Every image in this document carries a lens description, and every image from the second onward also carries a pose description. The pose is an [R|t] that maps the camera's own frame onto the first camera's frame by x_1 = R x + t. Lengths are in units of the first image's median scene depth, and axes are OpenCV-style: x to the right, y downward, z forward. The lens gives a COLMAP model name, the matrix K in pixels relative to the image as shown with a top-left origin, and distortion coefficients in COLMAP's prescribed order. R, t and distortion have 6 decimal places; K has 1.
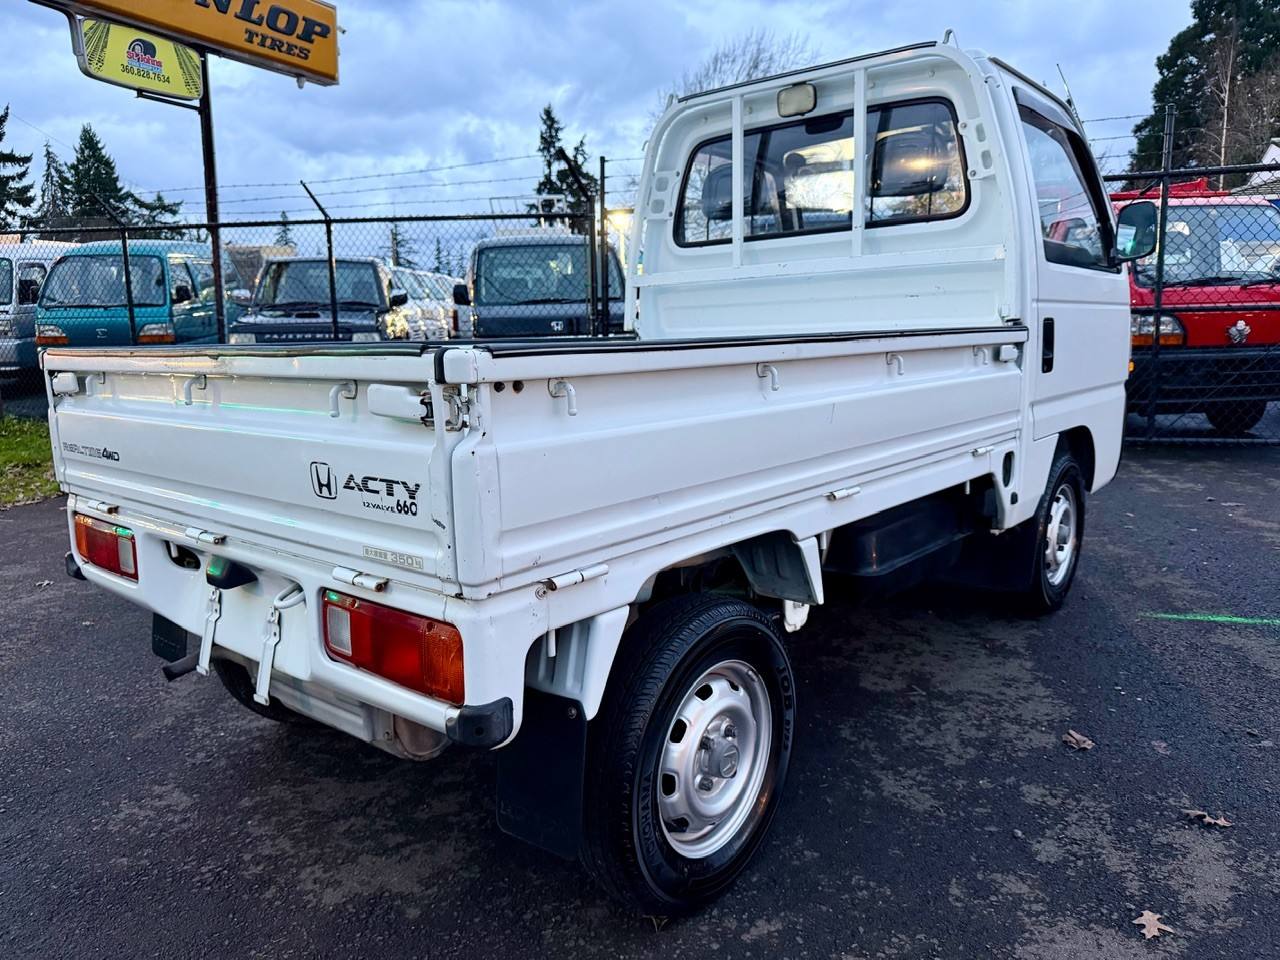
lens RADIAL K [[900.7, 0, 643.0], [0, 900.7, 491.2], [0, 0, 1]] dist [0.051966, -0.066970]
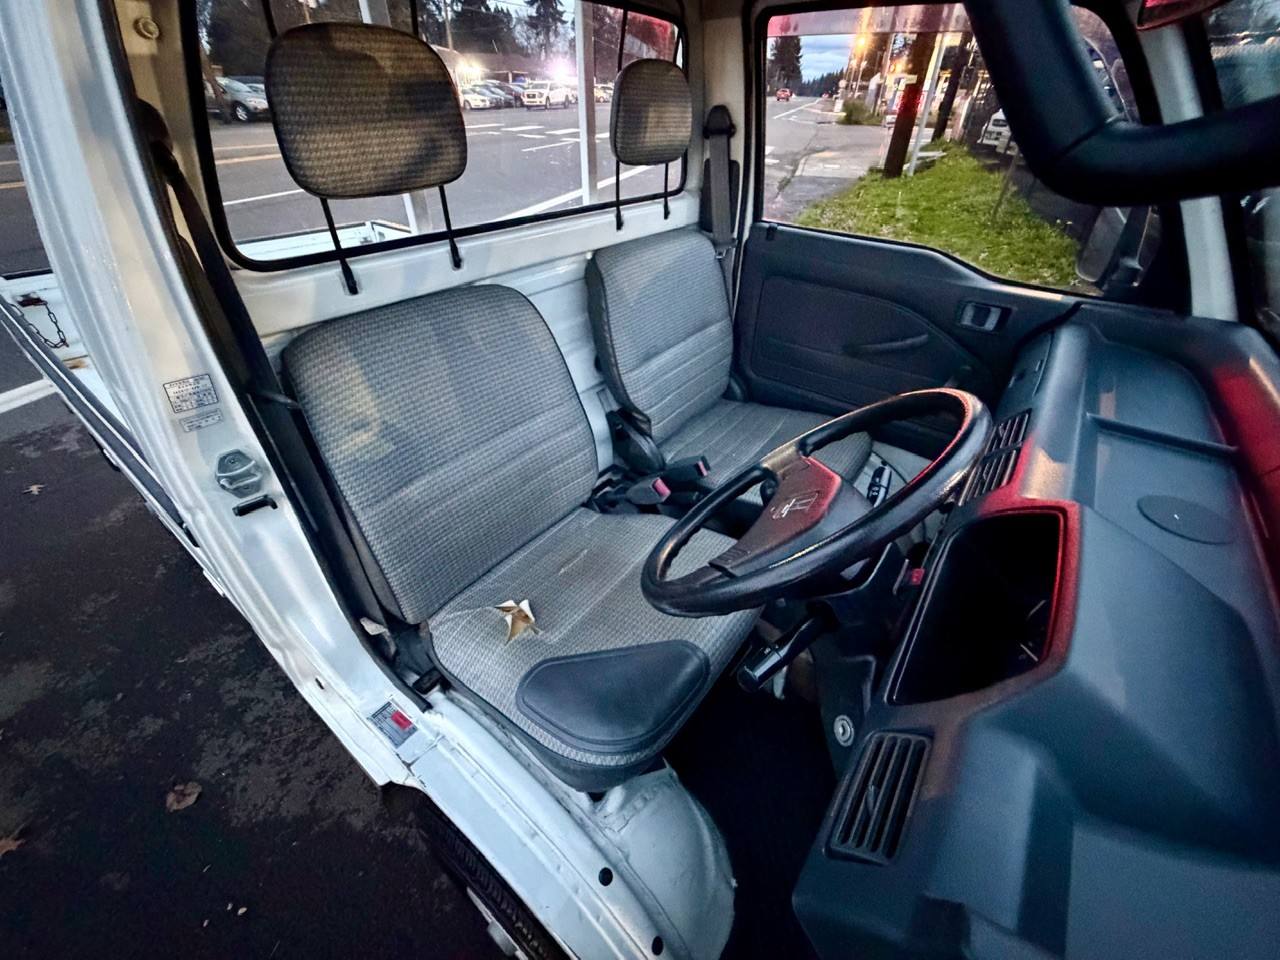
lens RADIAL K [[508.7, 0, 639.0], [0, 508.7, 477.5], [0, 0, 1]] dist [-0.003562, 0.000141]
pose [[0.048415, 0.615102, -0.786959, 0.731483], [-0.188046, 0.779407, 0.597631, -0.482847], [0.980966, 0.119051, 0.153402, 1.365140]]
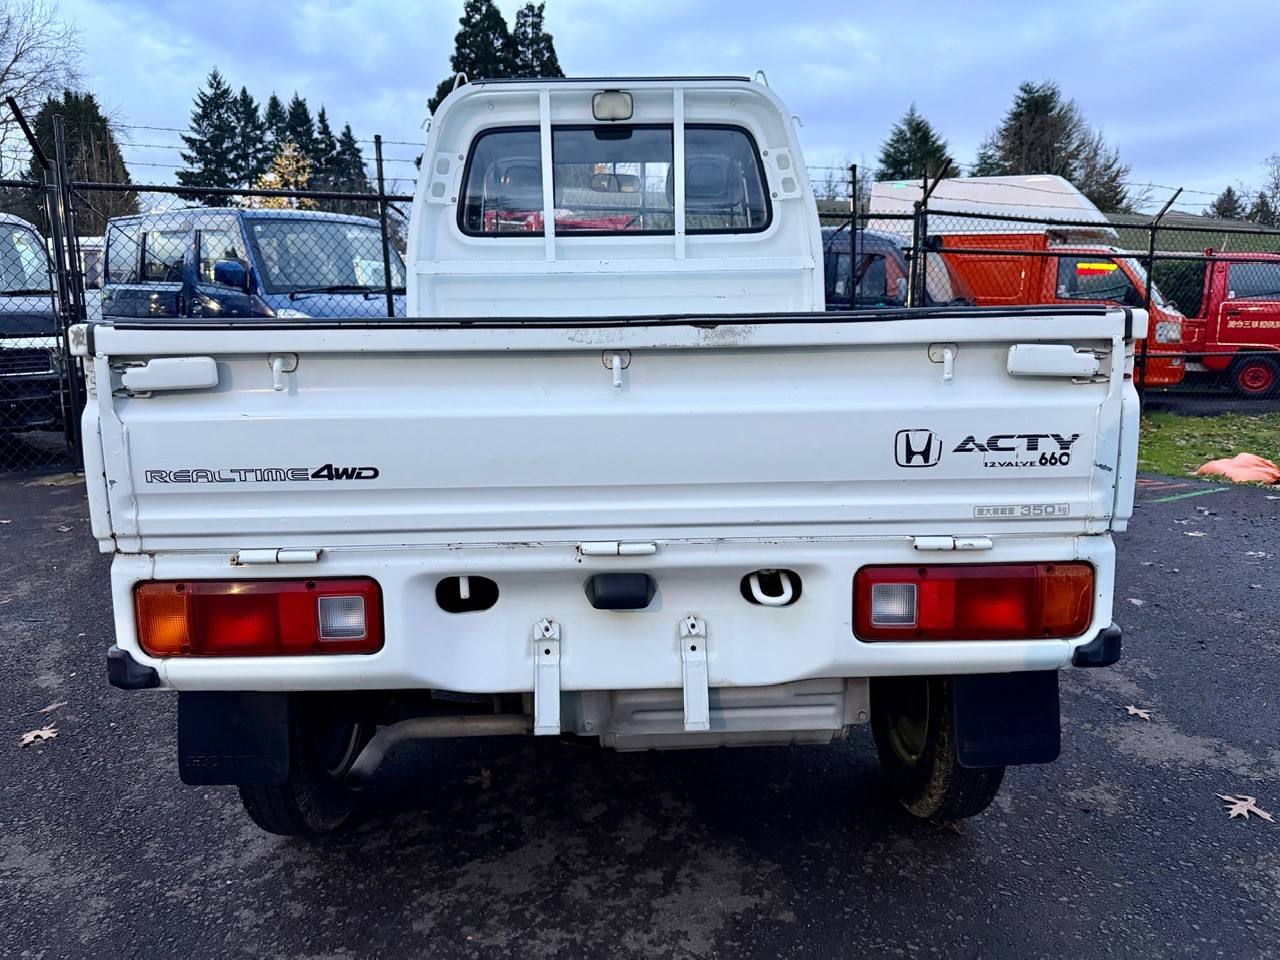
lens RADIAL K [[900.7, 0, 643.5], [0, 900.7, 492.4], [0, 0, 1]] dist [0.051966, -0.066970]
pose [[0.746662, -0.105739, 0.656746, -0.687620], [0.114283, 0.992997, 0.029947, -0.015598], [-0.655313, 0.052694, 0.753517, 0.262543]]
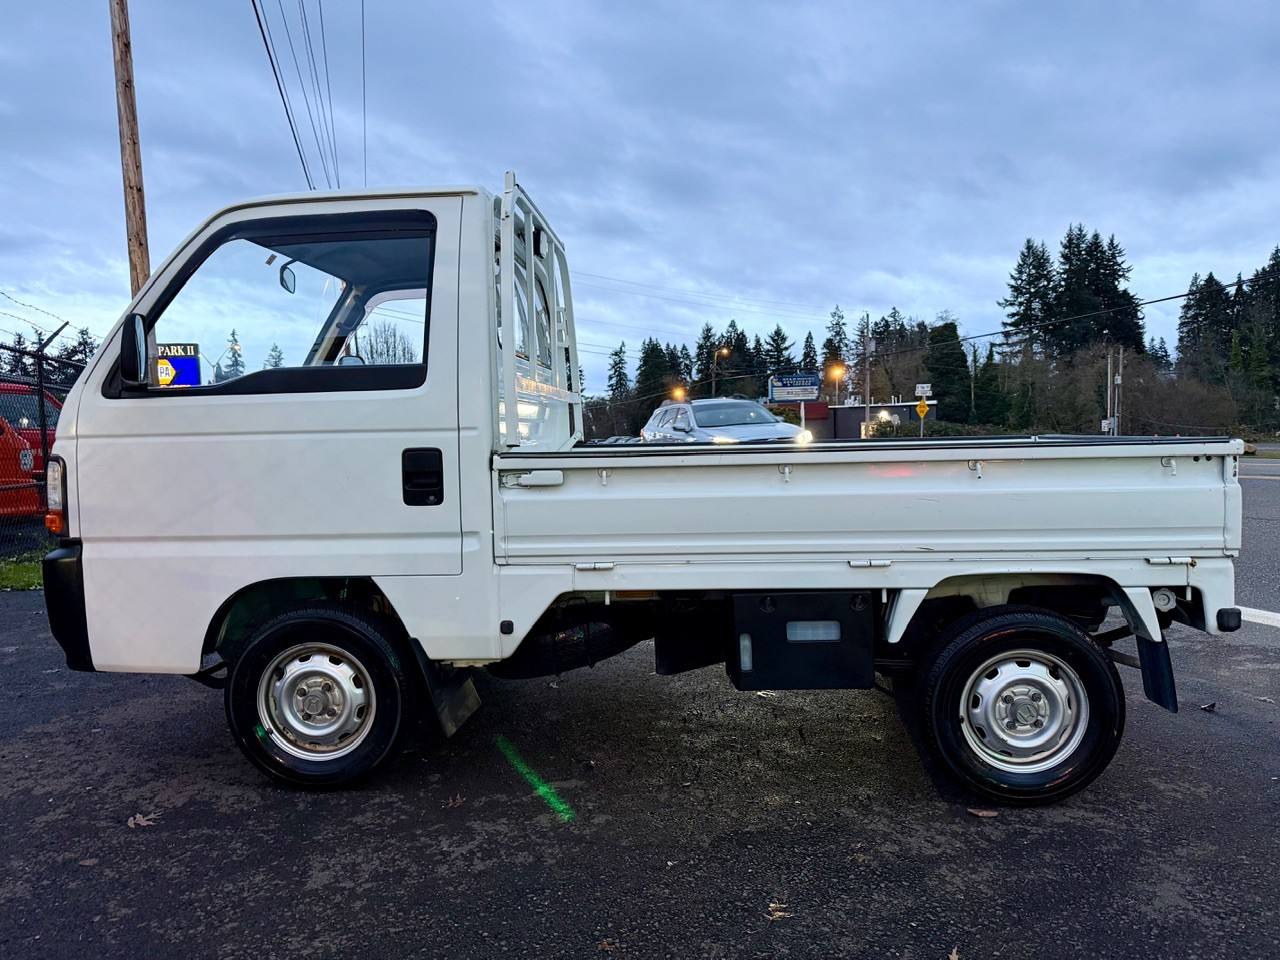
lens RADIAL K [[900.7, 0, 641.7], [0, 900.7, 483.4], [0, 0, 1]] dist [0.051966, -0.066970]
pose [[-0.594804, -0.011210, 0.803792, -1.013785], [0.171323, 0.975163, 0.140378, -0.352569], [-0.785402, 0.221206, -0.578111, 2.042478]]
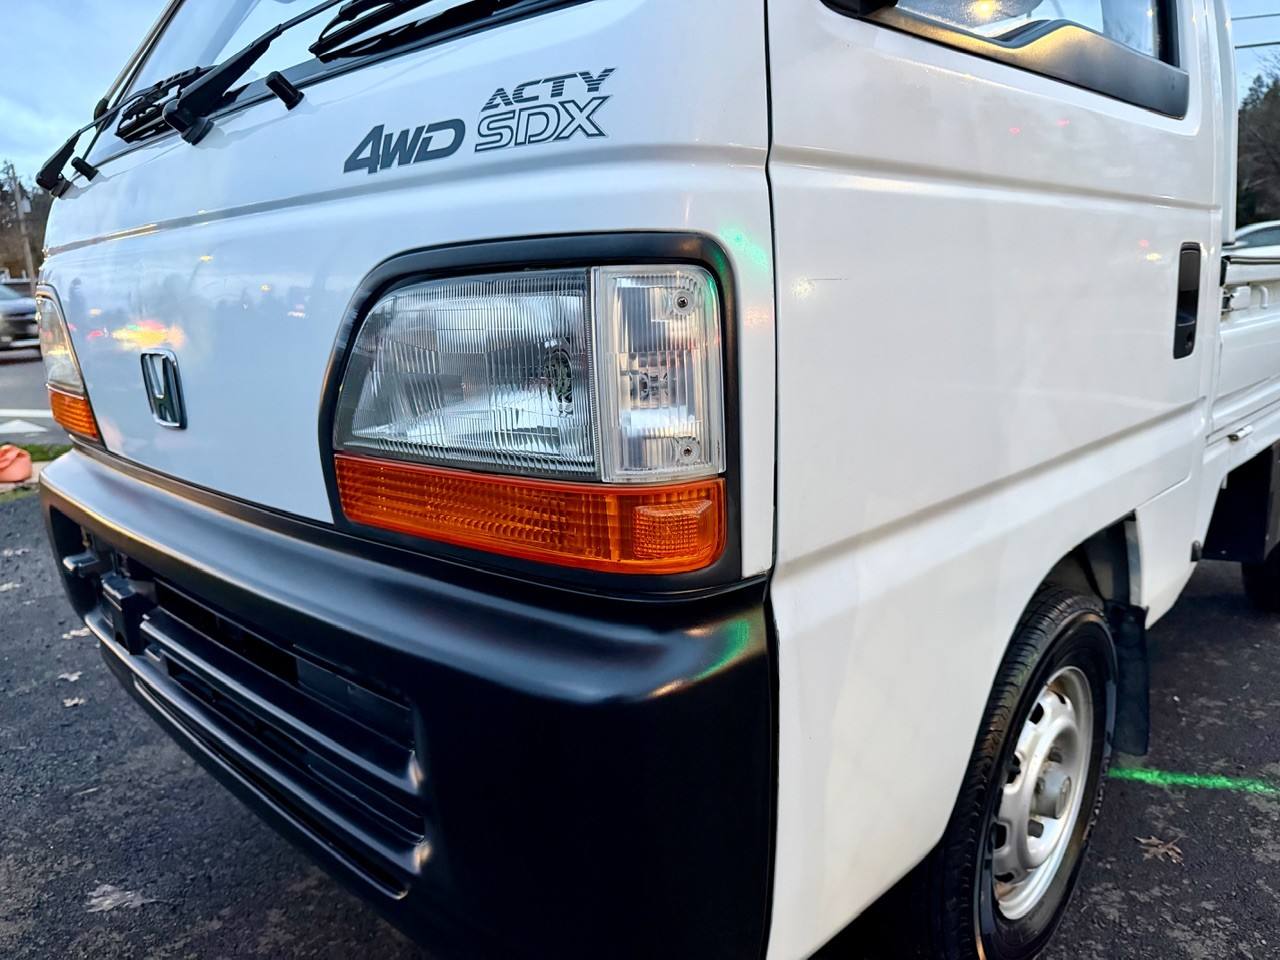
lens RADIAL K [[900.7, 0, 643.5], [0, 900.7, 484.7], [0, 0, 1]] dist [0.051966, -0.066970]
pose [[-0.995623, 0.042722, 0.083130, 0.346650], [0.070925, 0.924599, 0.374281, -0.383136], [-0.060872, 0.378539, -0.923582, 2.210530]]
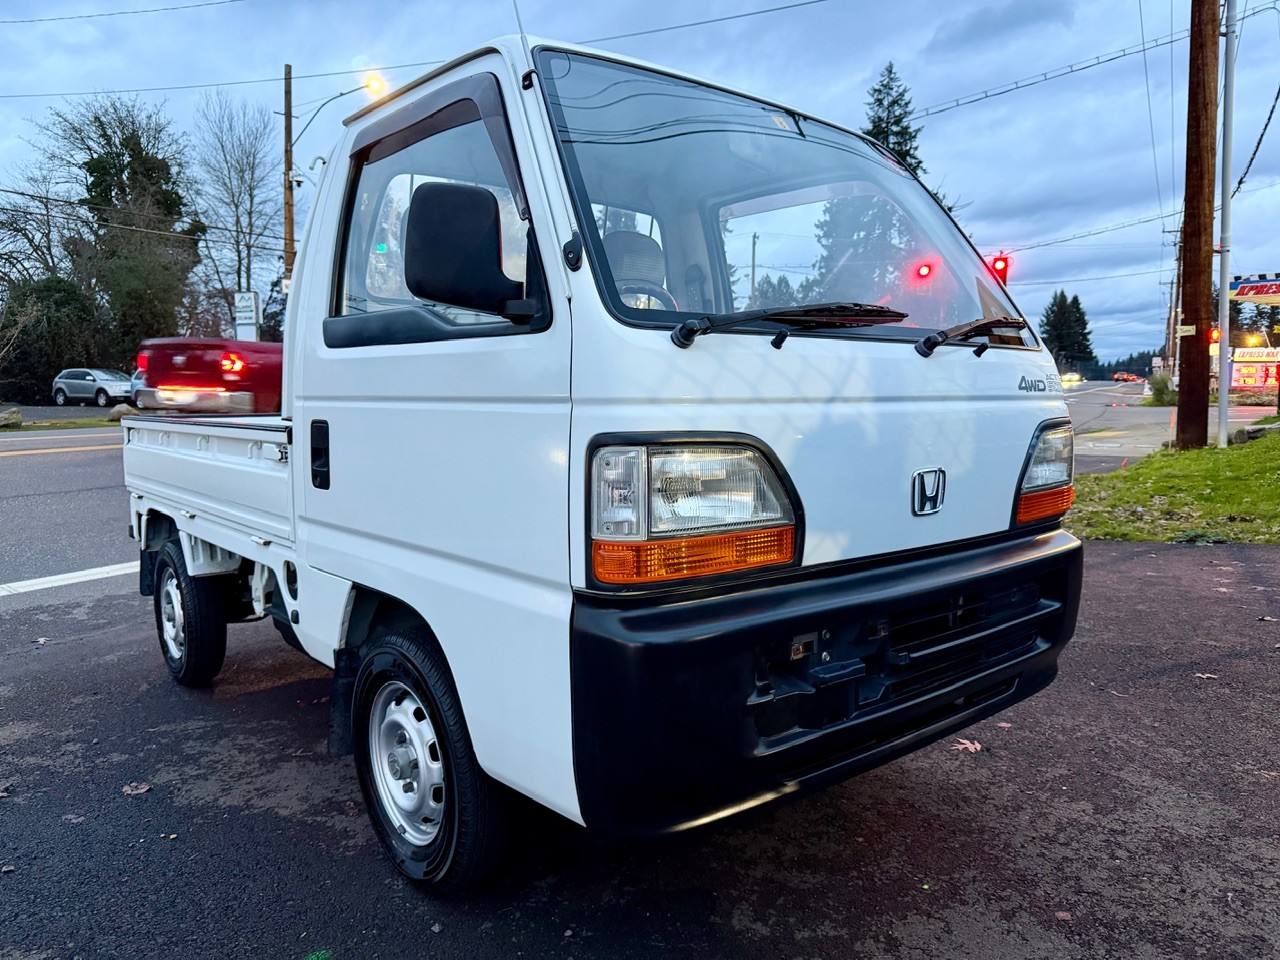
lens RADIAL K [[900.7, 0, 648.7], [0, 900.7, 487.7], [0, 0, 1]] dist [0.051966, -0.066970]
pose [[-0.160911, 0.125280, -0.978986, 1.401369], [-0.161461, 0.975207, 0.151335, -0.355562], [0.973673, 0.182419, -0.136693, 1.663525]]
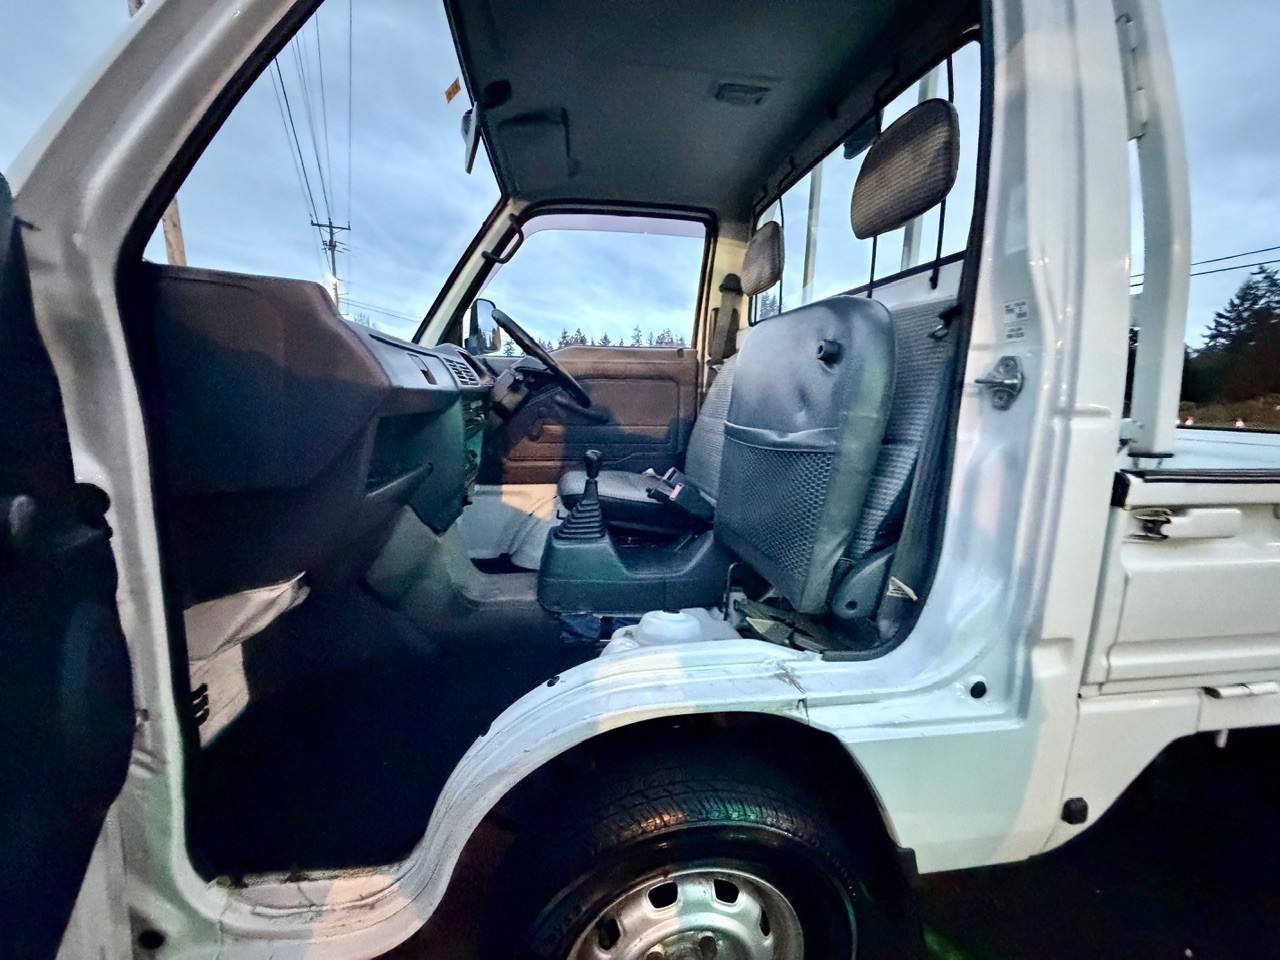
lens RADIAL K [[508.7, 0, 630.3], [0, 508.7, 476.9], [0, 0, 1]] dist [-0.003562, 0.000141]
pose [[-0.752910, -0.098442, 0.650719, 0.012833], [0.109152, 0.956378, 0.270975, -0.367653], [-0.649008, 0.275047, -0.709322, 1.916229]]
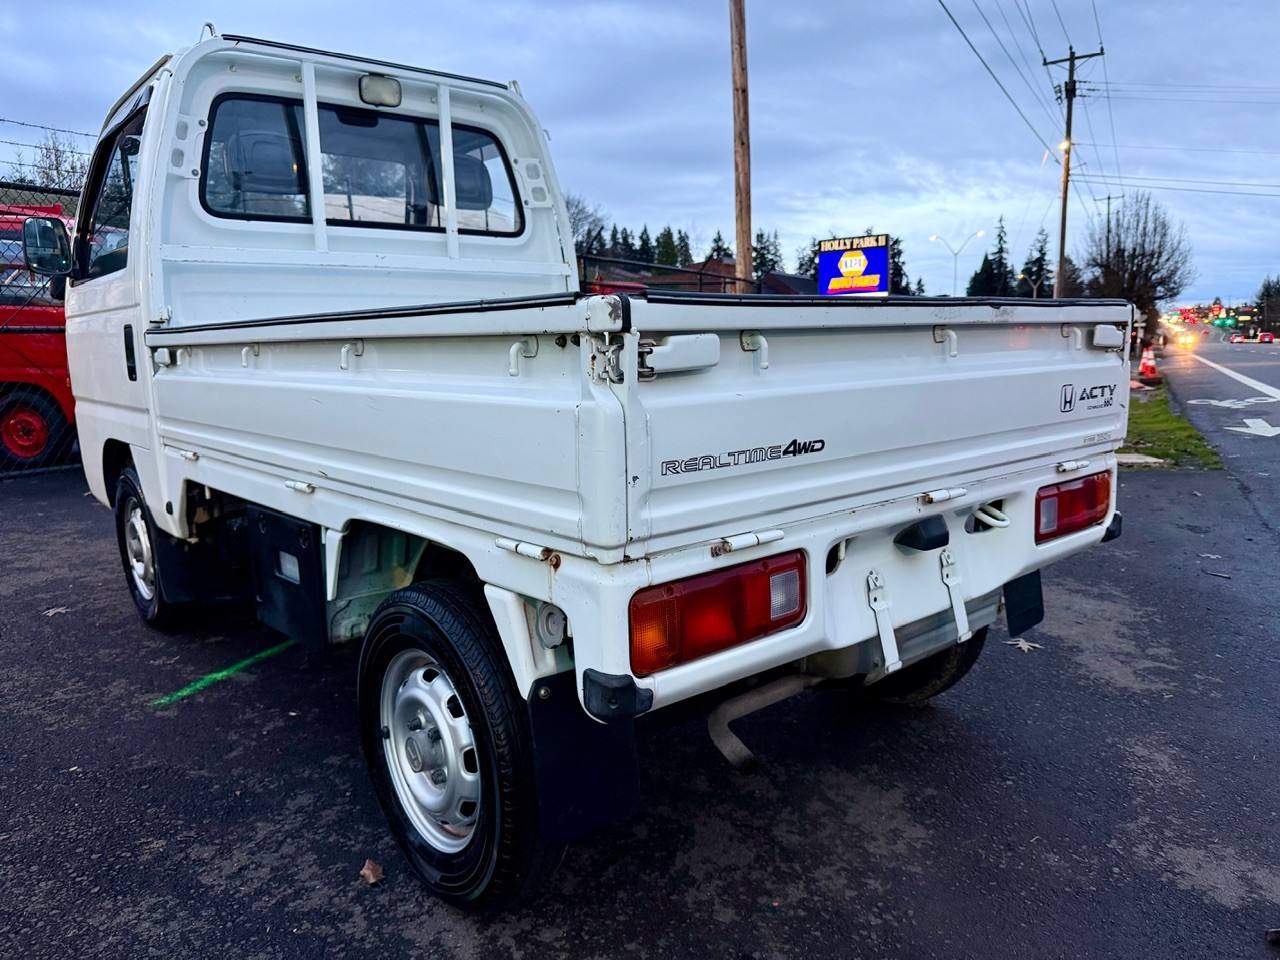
lens RADIAL K [[900.7, 0, 638.5], [0, 900.7, 483.2], [0, 0, 1]] dist [0.051966, -0.066970]
pose [[0.156446, -0.139370, 0.977804, -1.022137], [0.190090, 0.975735, 0.108661, -0.089413], [-0.969222, 0.168871, 0.179142, 0.794163]]
